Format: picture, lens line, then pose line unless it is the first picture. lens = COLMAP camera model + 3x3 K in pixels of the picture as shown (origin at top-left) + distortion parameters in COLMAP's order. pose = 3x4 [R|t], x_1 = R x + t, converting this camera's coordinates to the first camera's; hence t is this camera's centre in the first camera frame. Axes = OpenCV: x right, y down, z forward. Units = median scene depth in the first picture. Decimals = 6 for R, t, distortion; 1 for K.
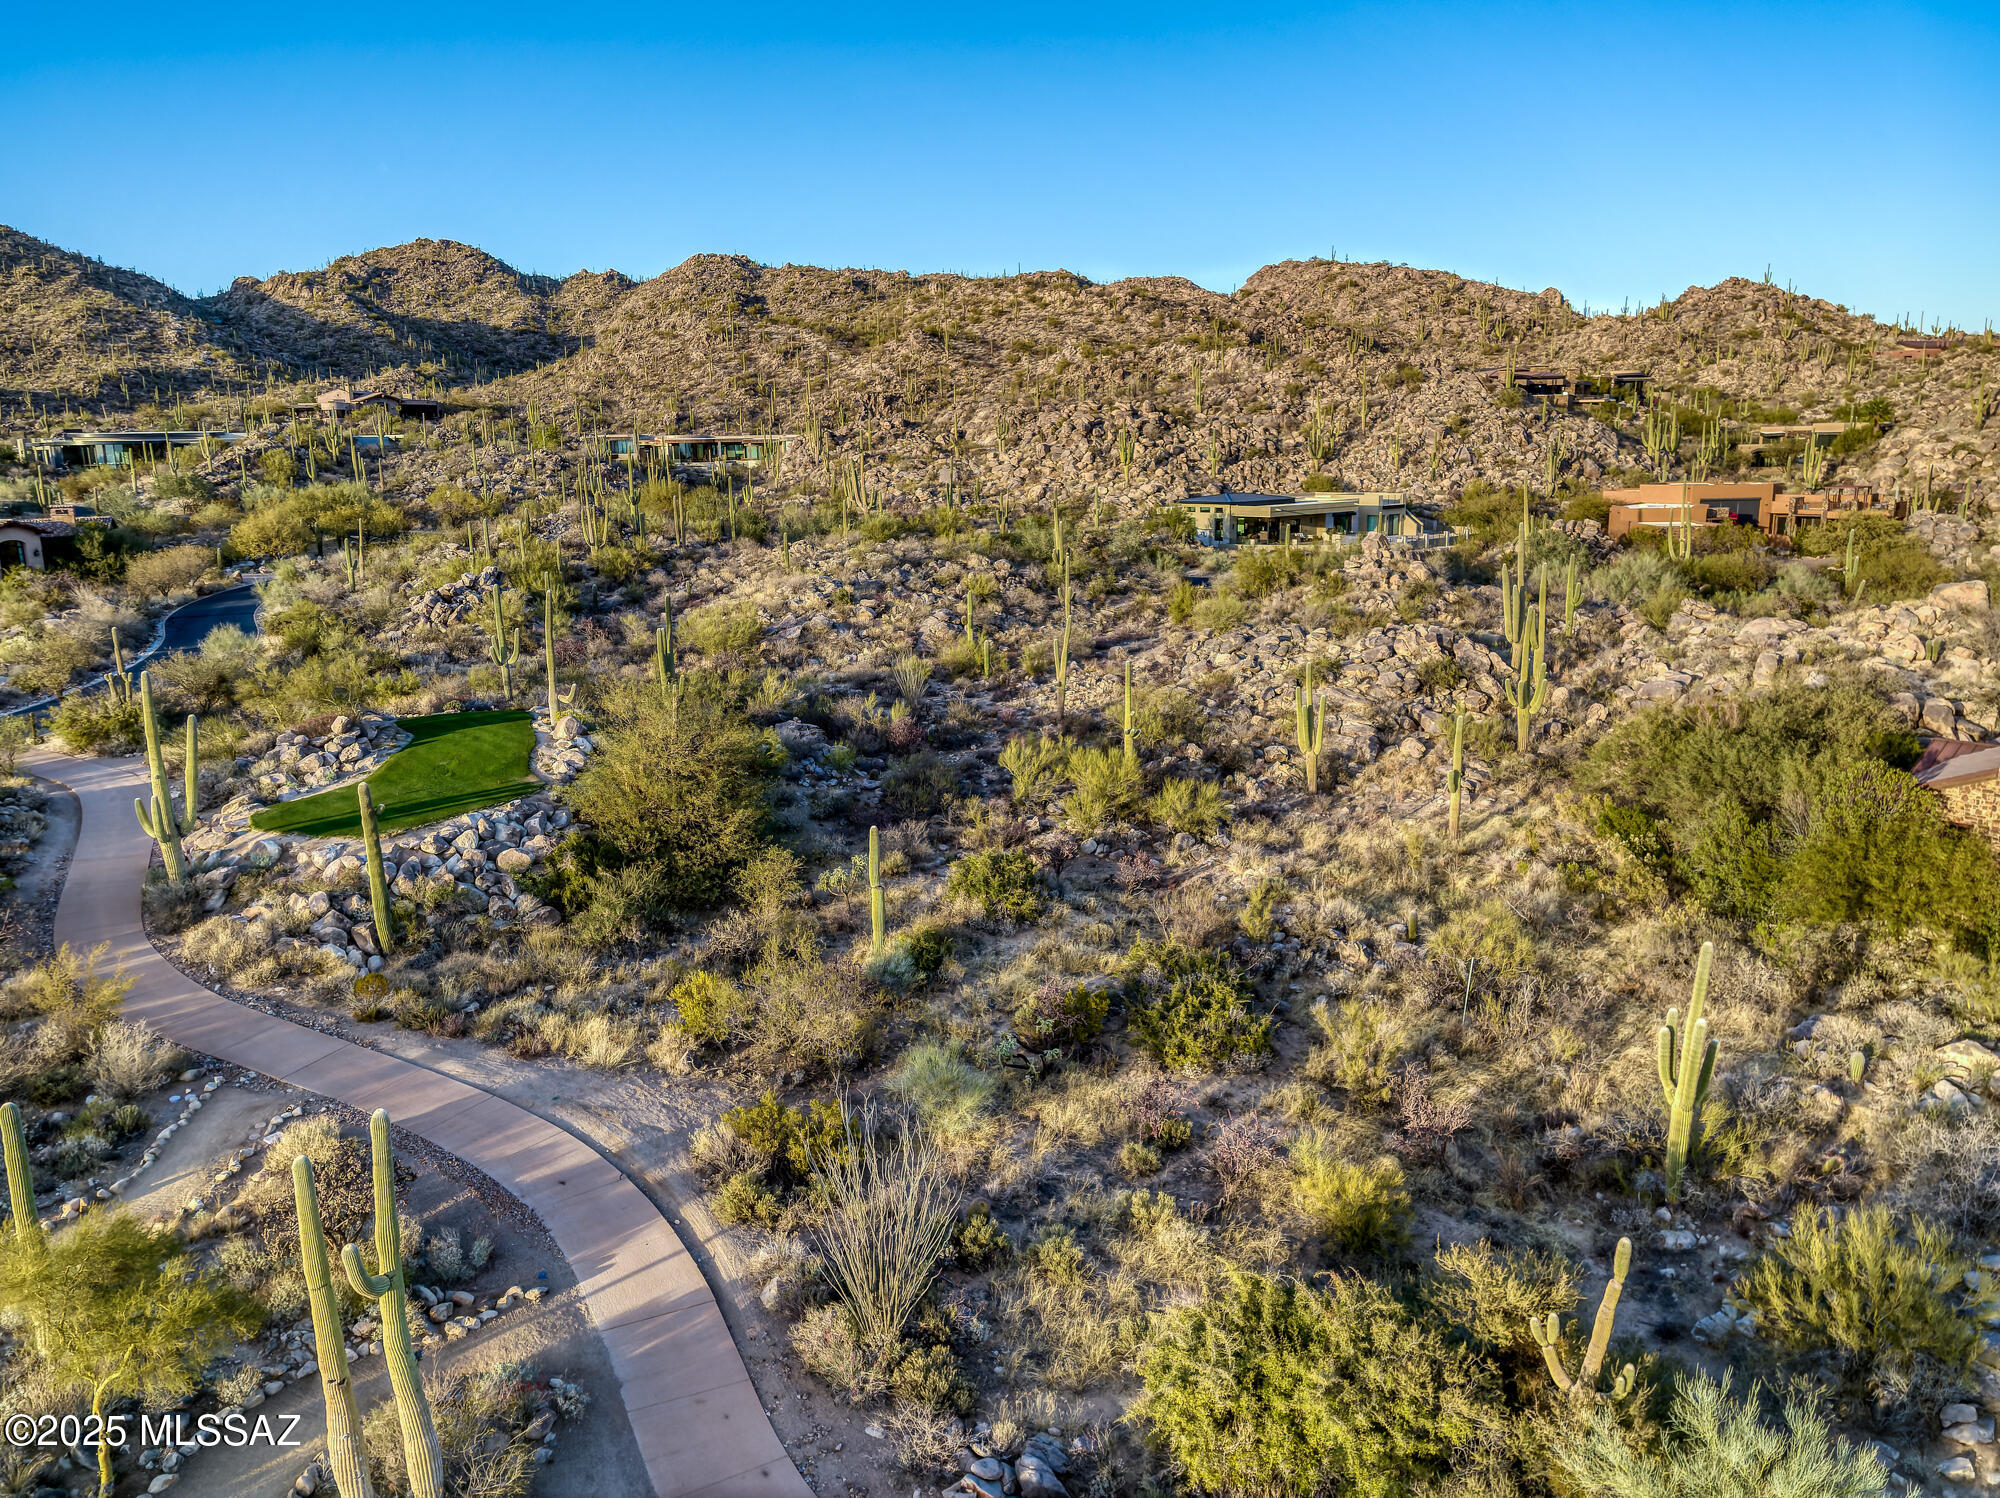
lens RADIAL K [[1402.4, 0, 999.9], [0, 1402.4, 750.4], [0, 0, 1]] dist [0.005374, 0.001388]
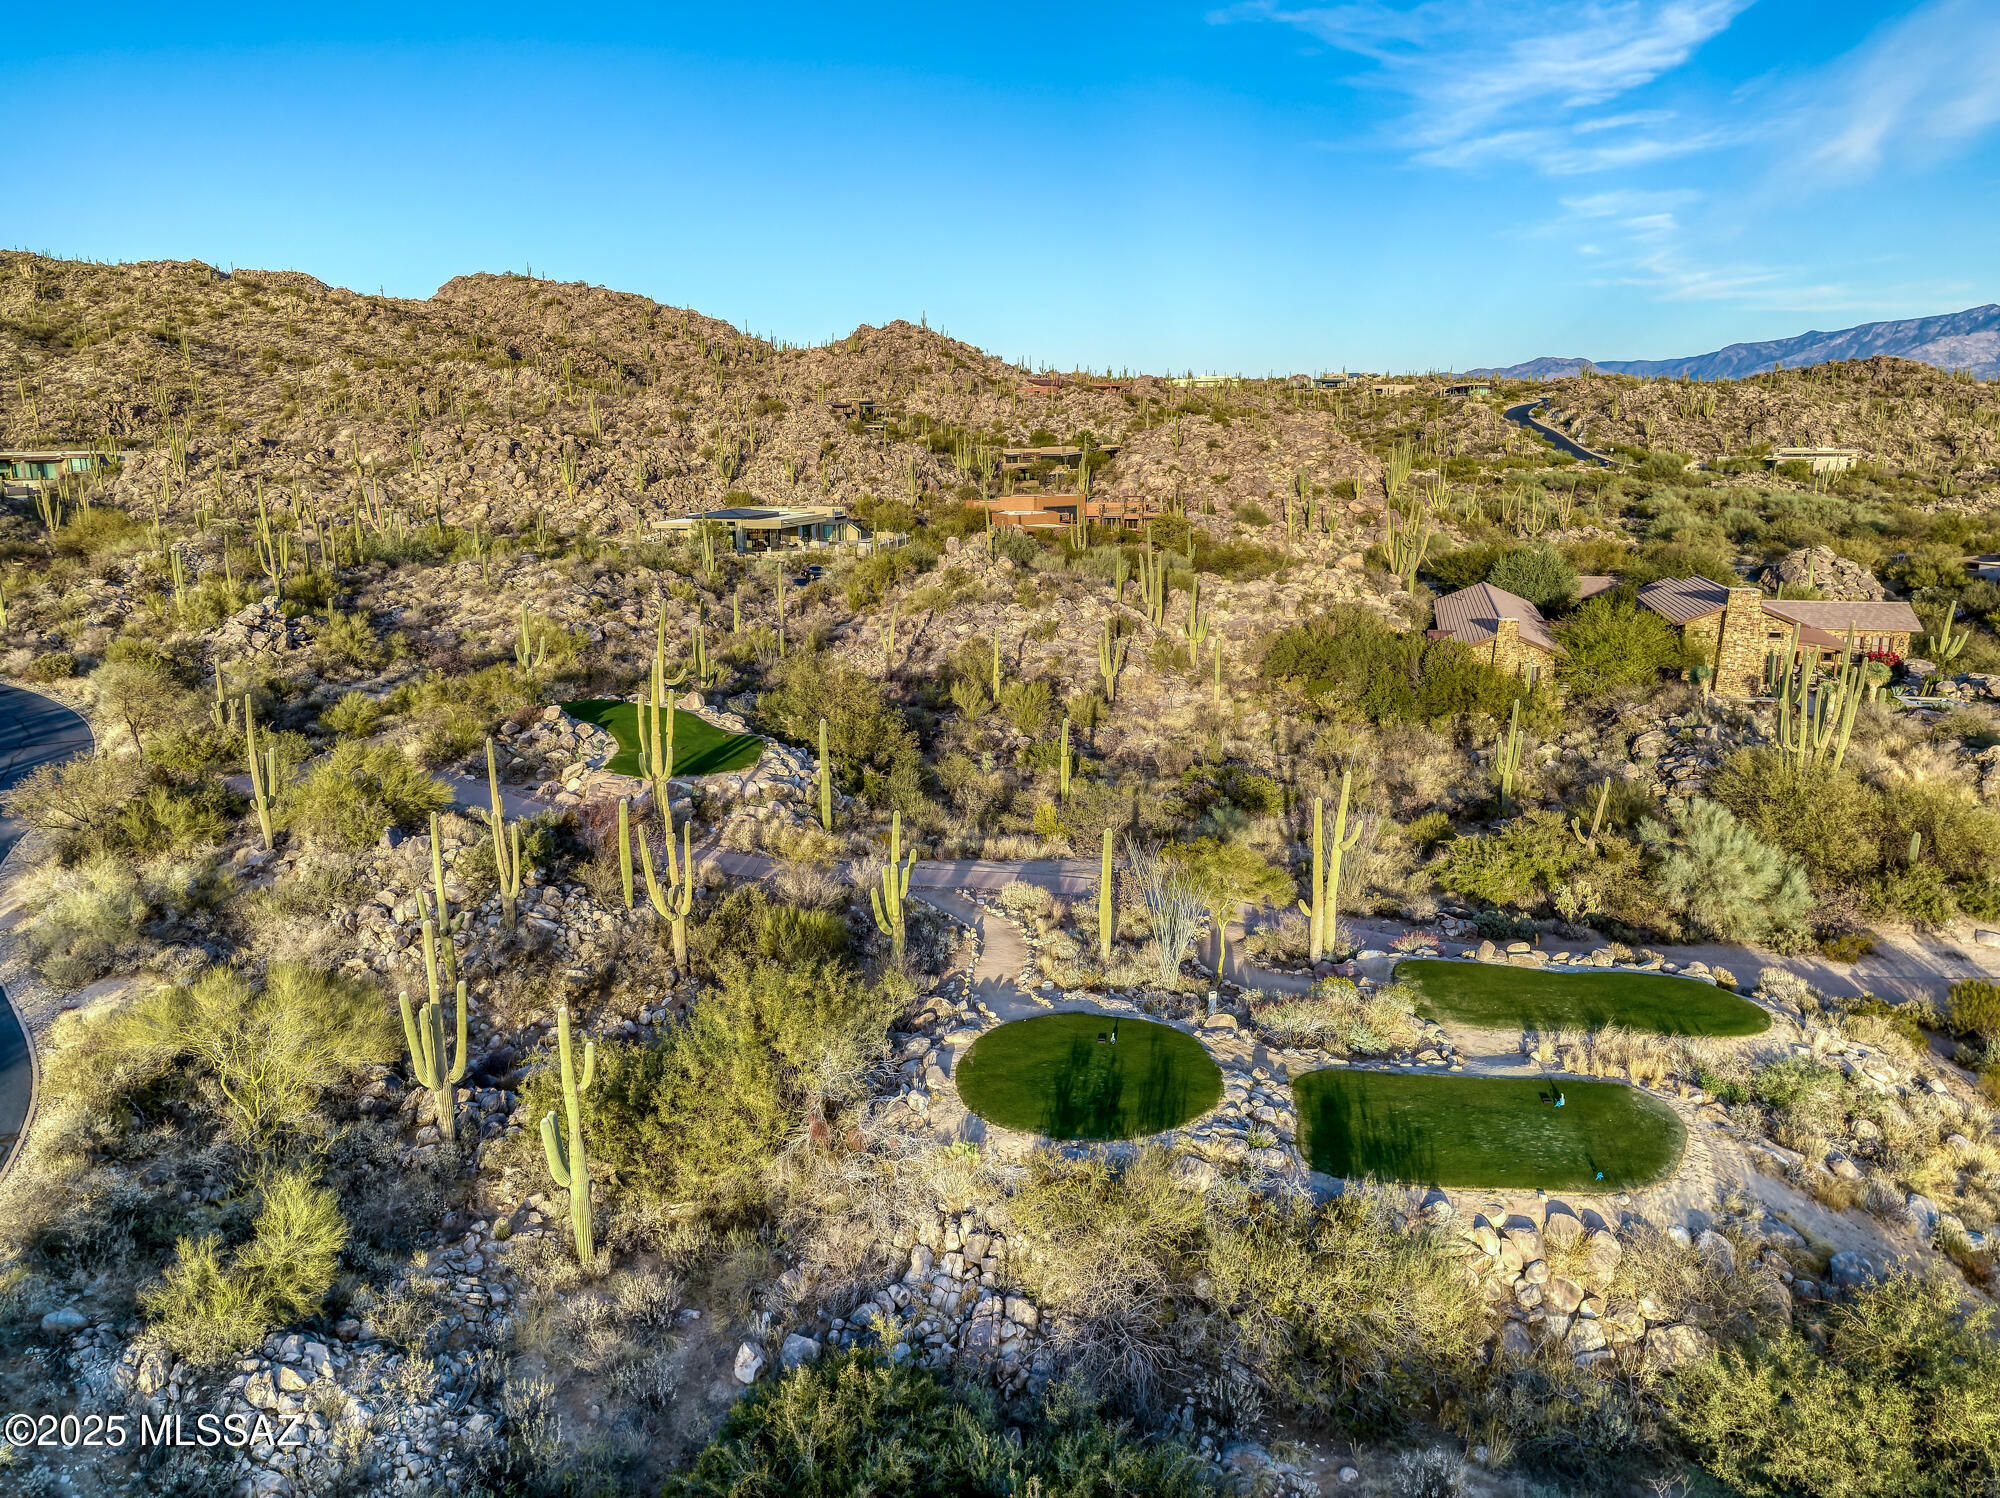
lens RADIAL K [[1402.4, 0, 999.3], [0, 1402.4, 746.3], [0, 0, 1]] dist [0.005374, 0.001388]
pose [[0.831813, -0.110735, 0.543898, -0.123473], [0.115788, 0.992957, 0.025080, 0.004375], [-0.542845, 0.042115, 0.838777, -0.040929]]
